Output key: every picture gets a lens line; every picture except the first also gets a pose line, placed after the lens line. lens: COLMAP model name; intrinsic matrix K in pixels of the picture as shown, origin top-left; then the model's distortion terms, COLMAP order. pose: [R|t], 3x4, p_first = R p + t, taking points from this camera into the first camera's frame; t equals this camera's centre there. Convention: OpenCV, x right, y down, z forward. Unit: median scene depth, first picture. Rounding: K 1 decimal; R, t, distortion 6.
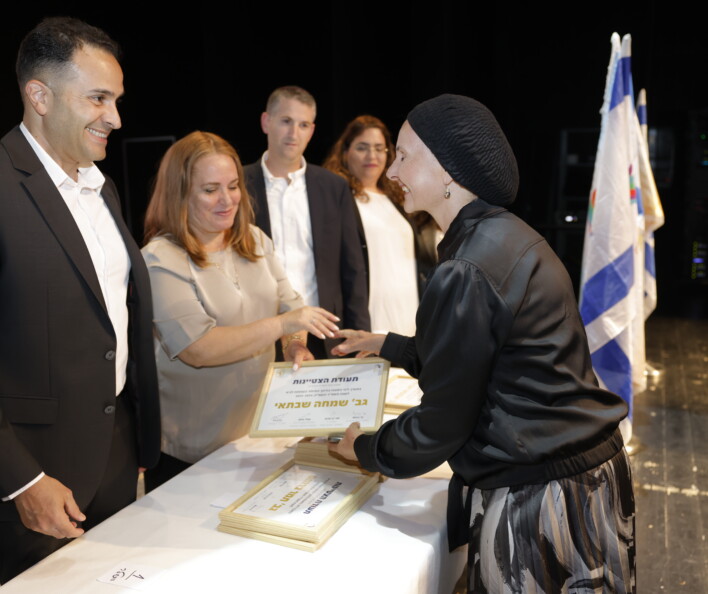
lens RADIAL K [[759.3, 0, 353.7], [0, 759.3, 297.5], [0, 0, 1]] dist [0.012335, 0.018965]
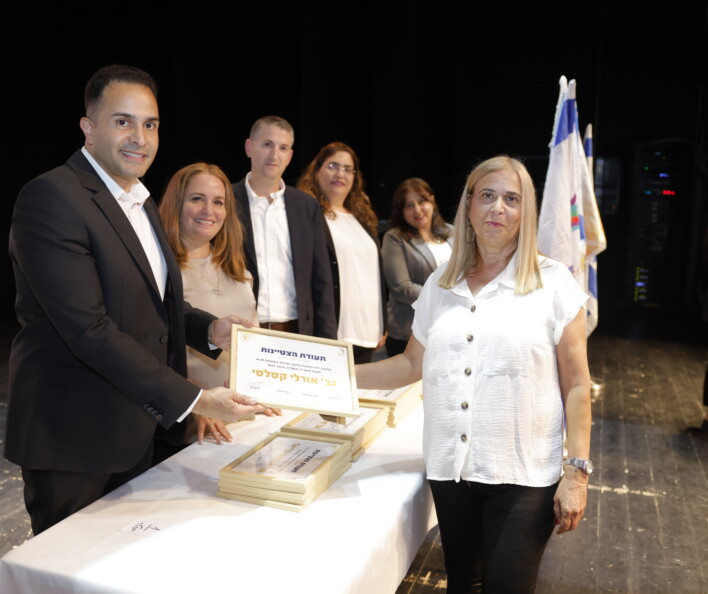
lens RADIAL K [[797.5, 0, 353.0], [0, 797.5, 296.8], [0, 0, 1]] dist [0.021279, -0.004732]
pose [[0.997514, 0.026631, 0.065248, -0.028865], [-0.025008, 0.999360, -0.025572, 0.011710], [-0.065887, 0.023876, 0.997541, -0.131350]]
